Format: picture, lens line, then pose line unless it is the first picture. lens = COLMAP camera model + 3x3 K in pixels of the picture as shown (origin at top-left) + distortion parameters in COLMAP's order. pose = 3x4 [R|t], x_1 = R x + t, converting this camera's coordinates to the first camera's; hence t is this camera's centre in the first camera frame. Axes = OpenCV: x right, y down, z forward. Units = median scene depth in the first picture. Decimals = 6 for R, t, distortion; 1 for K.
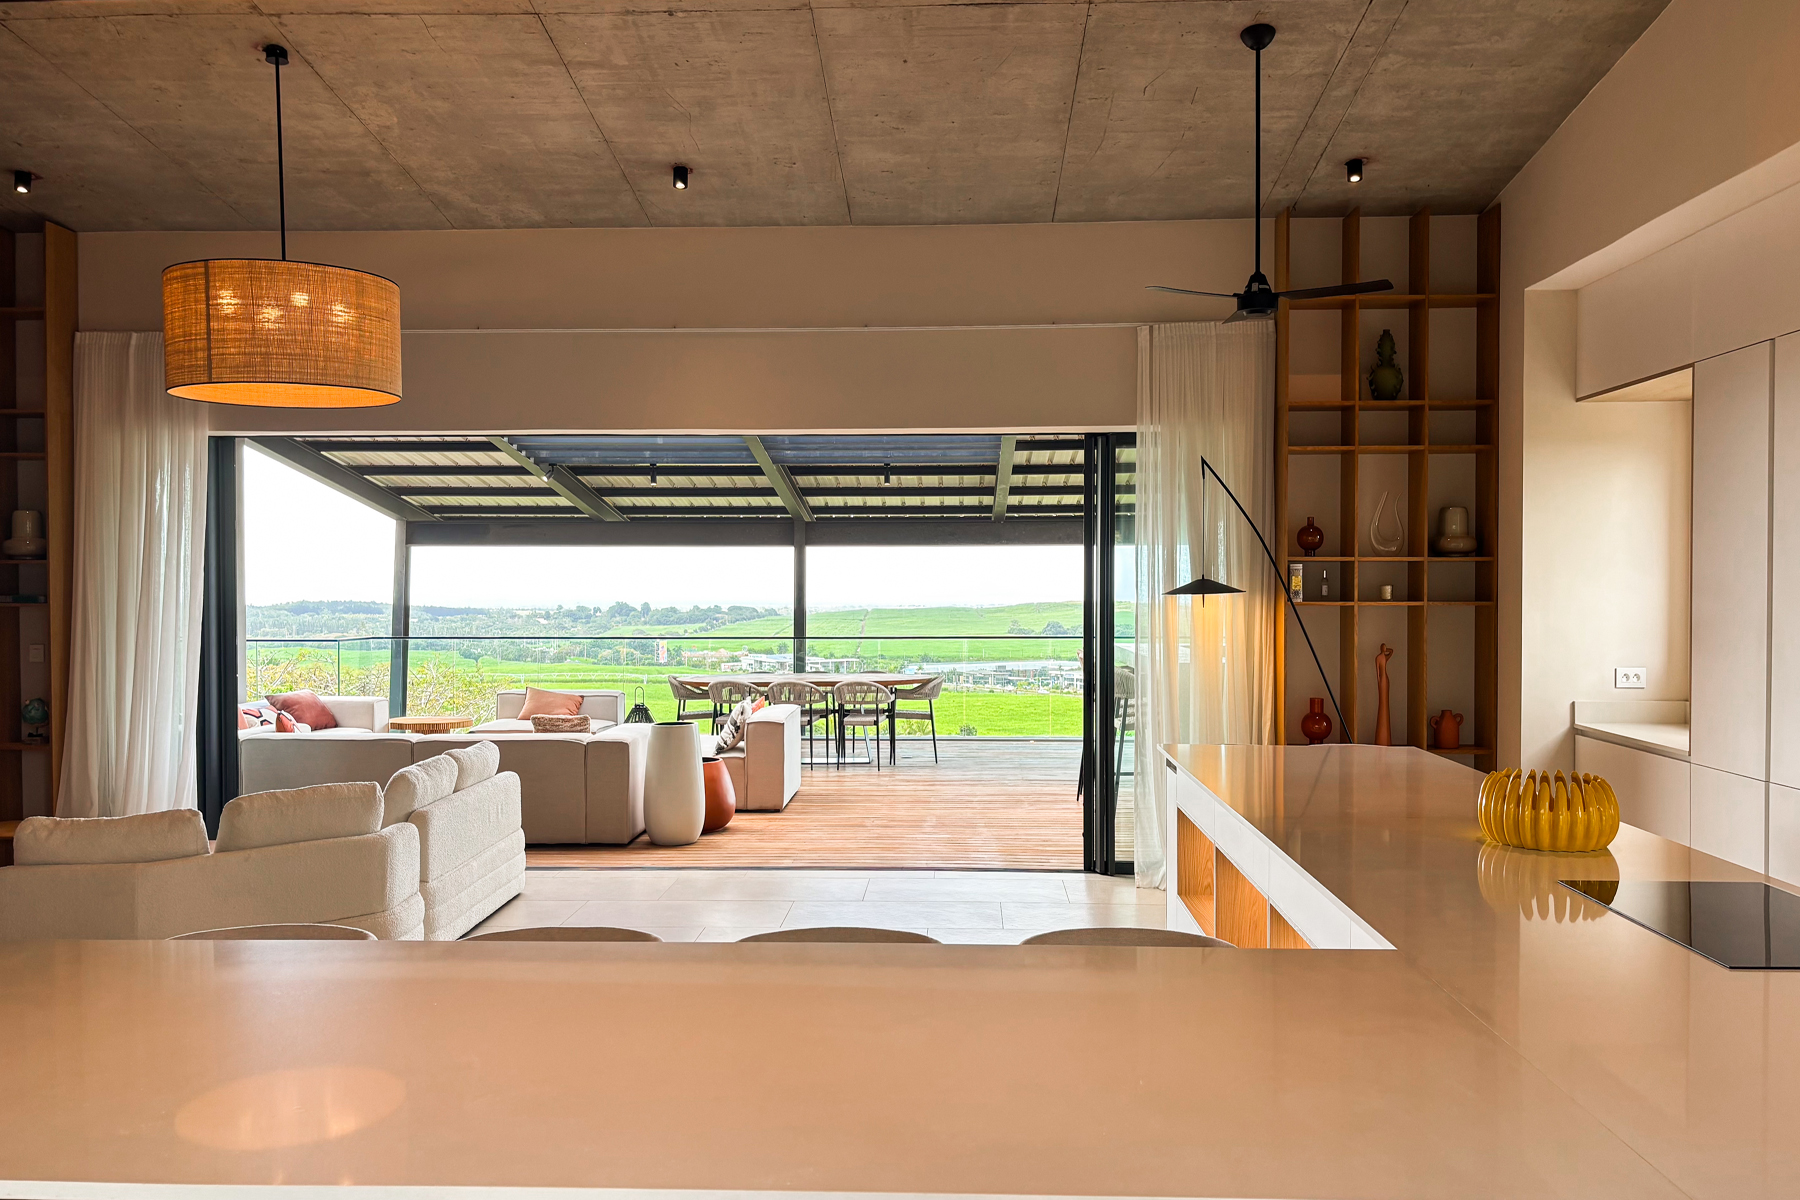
lens RADIAL K [[1386.0, 0, 928.3], [0, 1386.0, 604.7], [0, 0, 1]] dist [0.065034, -0.044475]
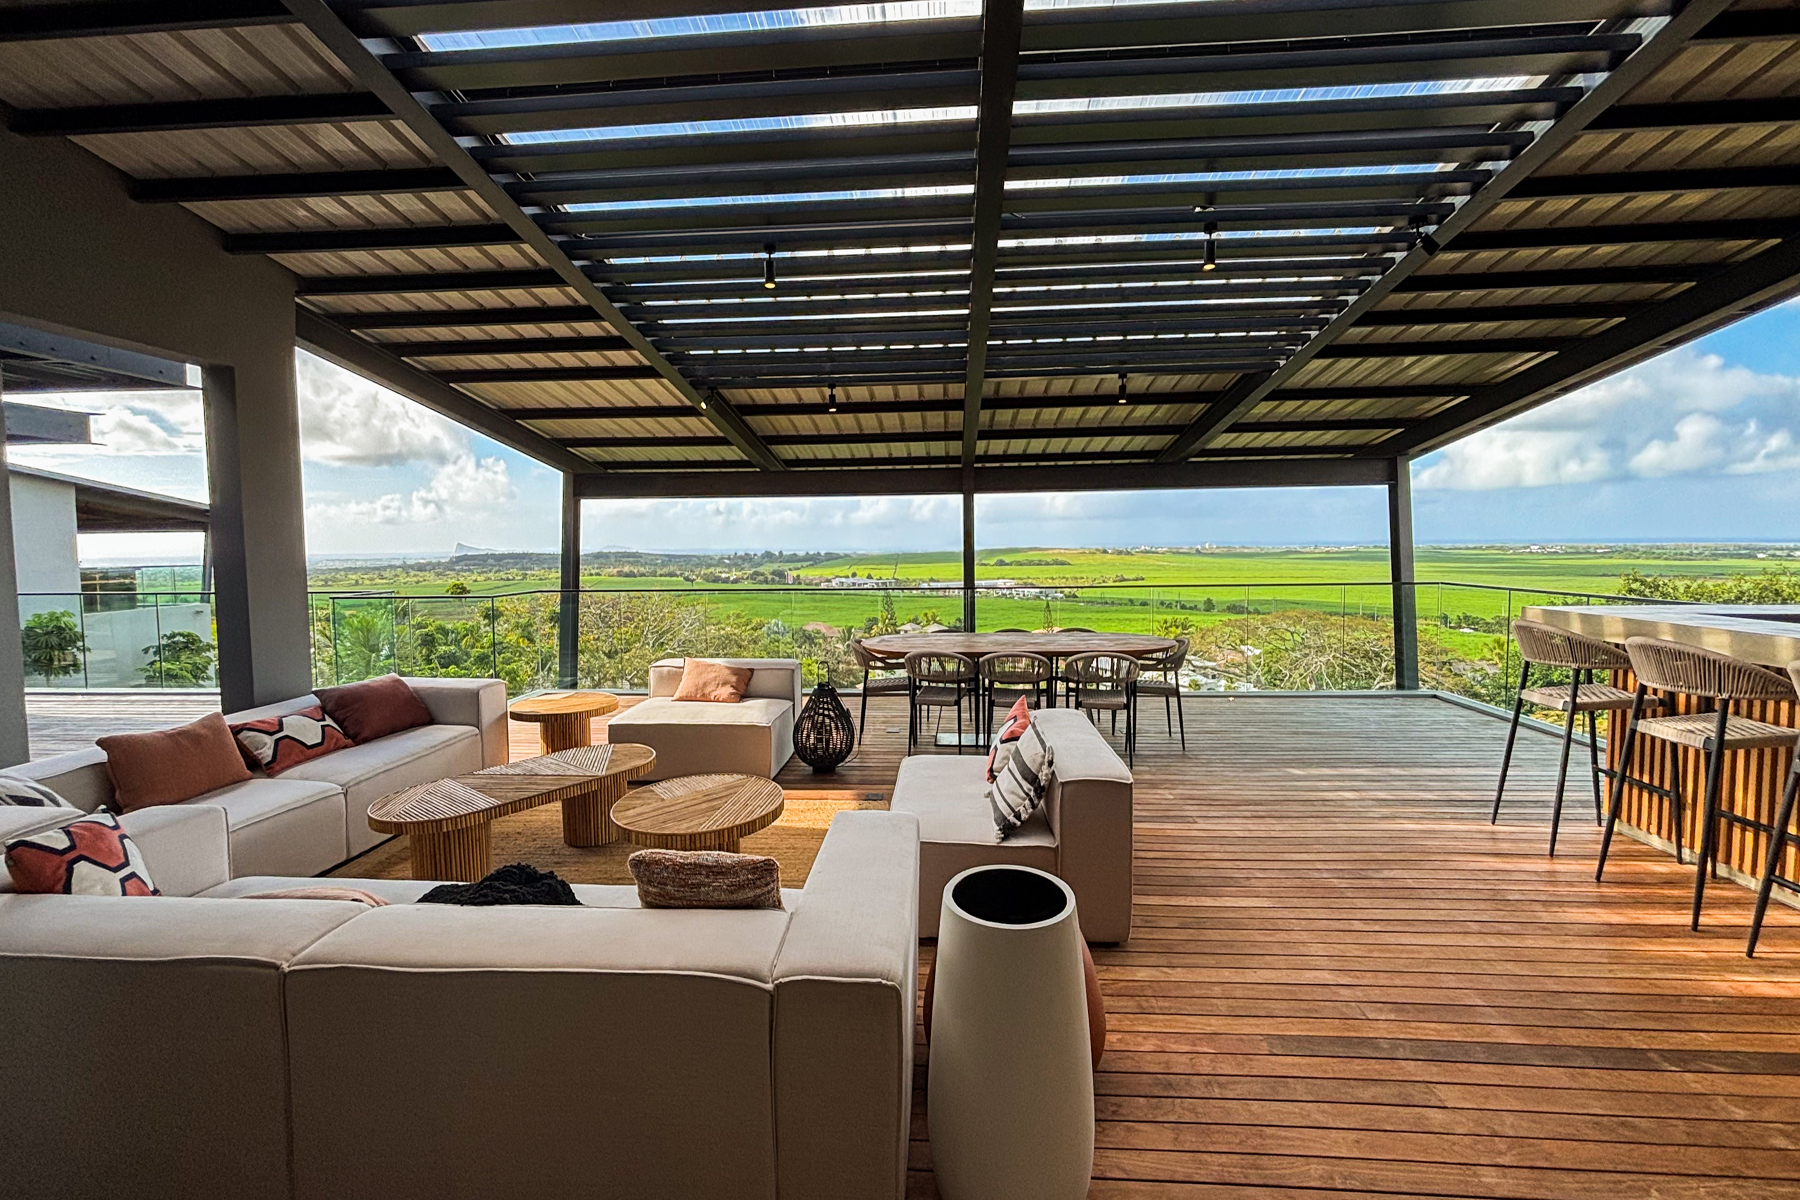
lens RADIAL K [[727.0, 0, 900.0], [0, 727.0, 600.0], [0, 0, 1]] dist [0.001338, 0.000127]
pose [[0.999265, -0.008348, -0.037415, -0.239764], [0.010851, 0.997680, 0.067206, -0.005133], [0.036767, -0.067562, 0.997037, 0.953477]]
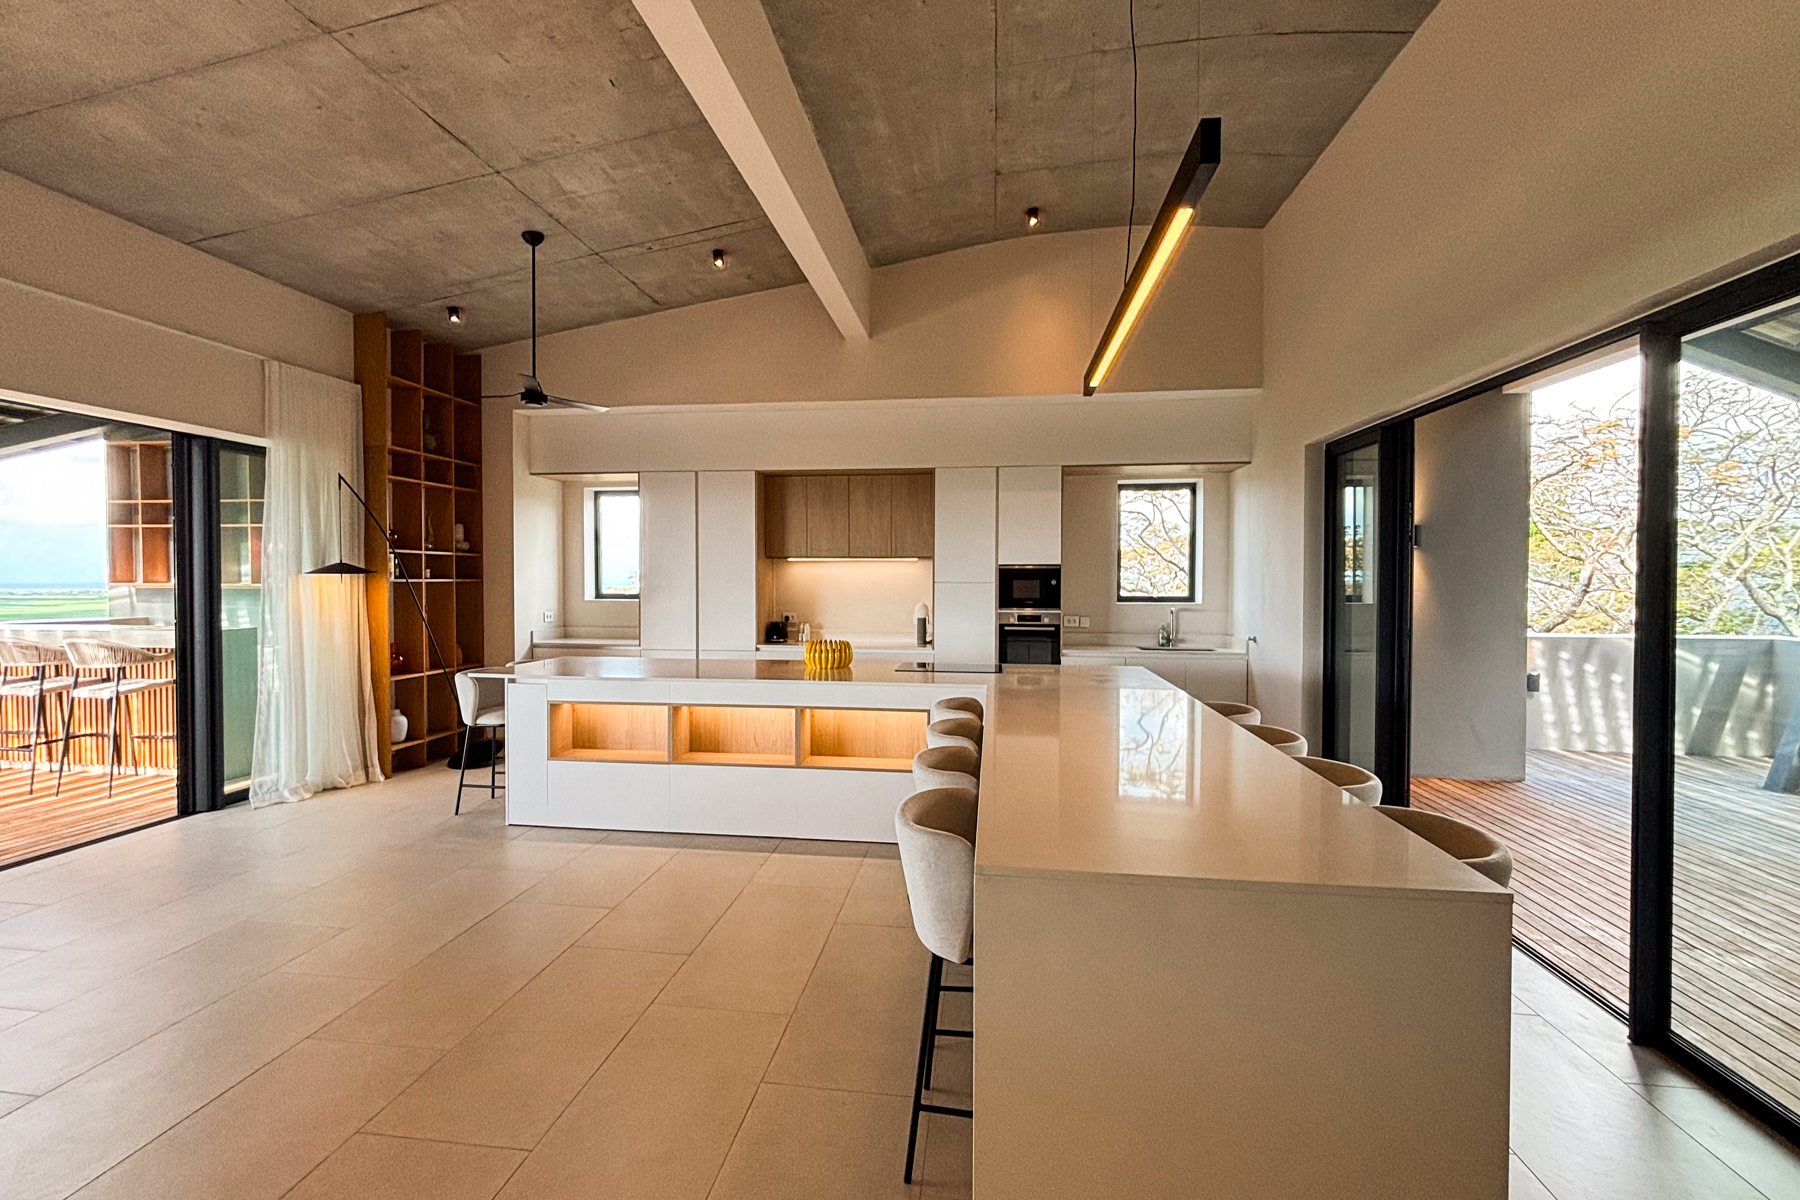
lens RADIAL K [[727.0, 0, 900.0], [0, 727.0, 600.0], [0, 0, 1]] dist [0.001338, 0.000127]
pose [[0.106729, -0.028571, 0.993878, -0.453517], [0.012046, 0.999551, 0.027440, 0.004763], [-0.994215, 0.009044, 0.107025, 0.367083]]
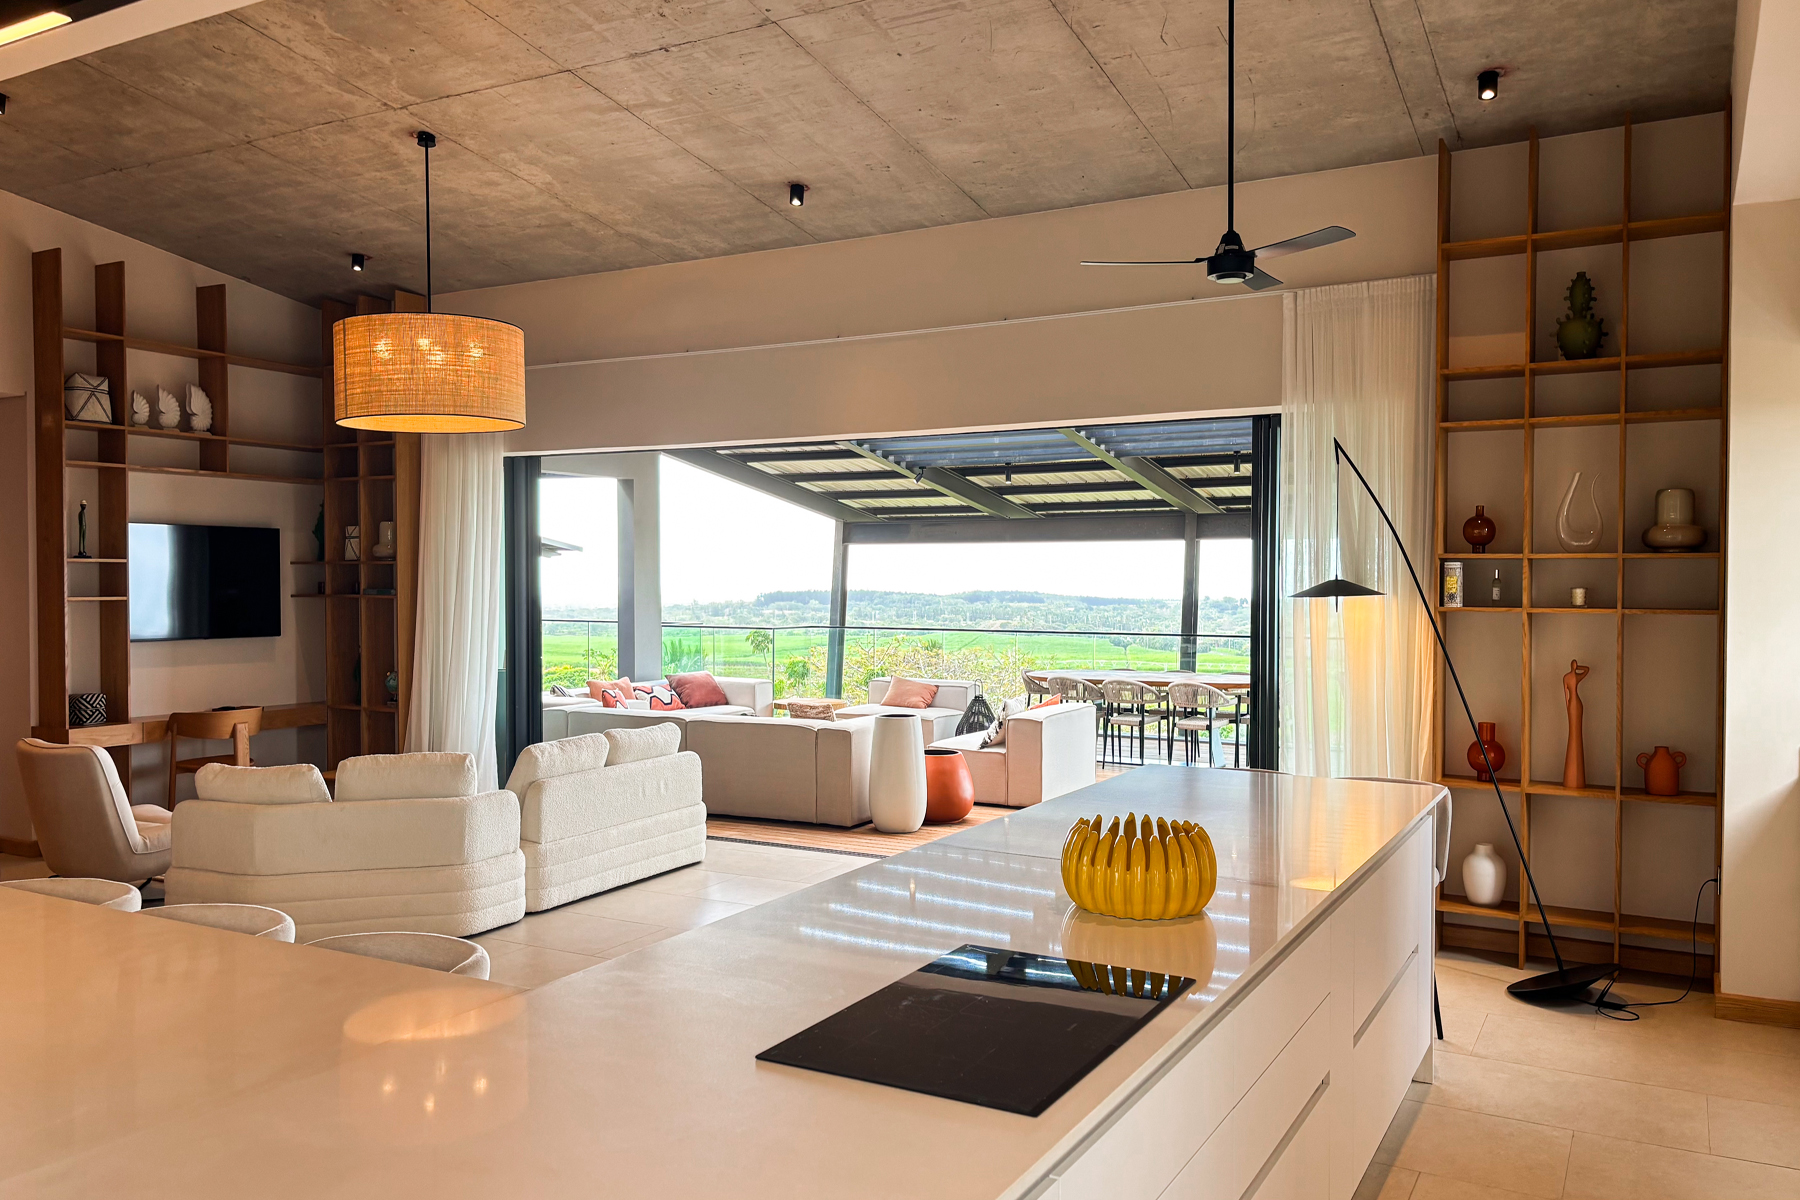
lens RADIAL K [[1386.0, 0, 928.3], [0, 1386.0, 604.7], [0, 0, 1]] dist [0.065034, -0.044475]
pose [[0.891744, 0.012311, -0.452373, 0.357014], [-0.009581, 0.999919, 0.008325, -0.007447], [0.452439, -0.003090, 0.891790, 0.103030]]
